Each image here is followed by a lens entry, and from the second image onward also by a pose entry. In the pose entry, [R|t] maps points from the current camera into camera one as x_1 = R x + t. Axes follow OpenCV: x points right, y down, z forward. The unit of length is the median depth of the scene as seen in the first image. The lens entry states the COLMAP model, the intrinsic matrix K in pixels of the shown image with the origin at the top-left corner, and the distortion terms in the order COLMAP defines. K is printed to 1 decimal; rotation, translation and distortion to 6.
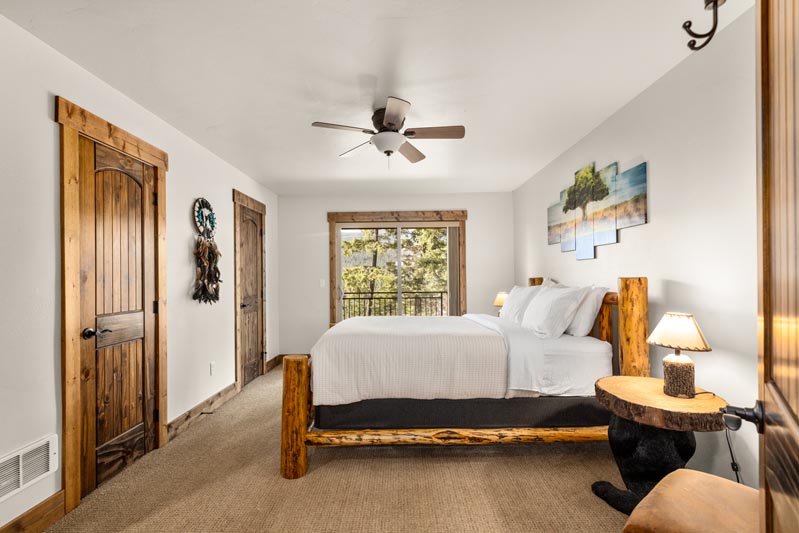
lens RADIAL K [[341.6, 0, 401.6], [0, 341.6, 274.2], [0, 0, 1]] dist [0.004928, -0.000289]
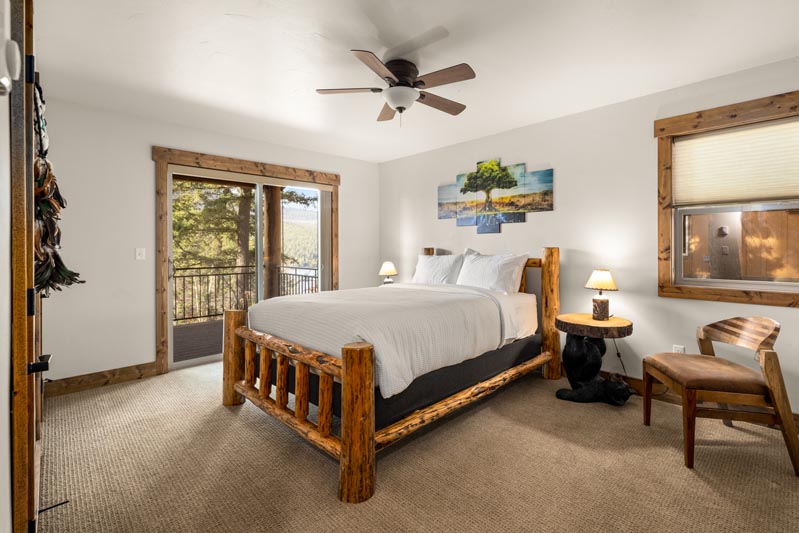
lens RADIAL K [[364.0, 0, 432.7], [0, 364.0, 248.8], [0, 0, 1]] dist [-0.004154, 0.000114]
pose [[0.689853, 0.006652, 0.723919, -0.681989], [-0.011629, 0.999931, 0.001894, 0.016269], [-0.723856, -0.009726, 0.689882, 0.264919]]
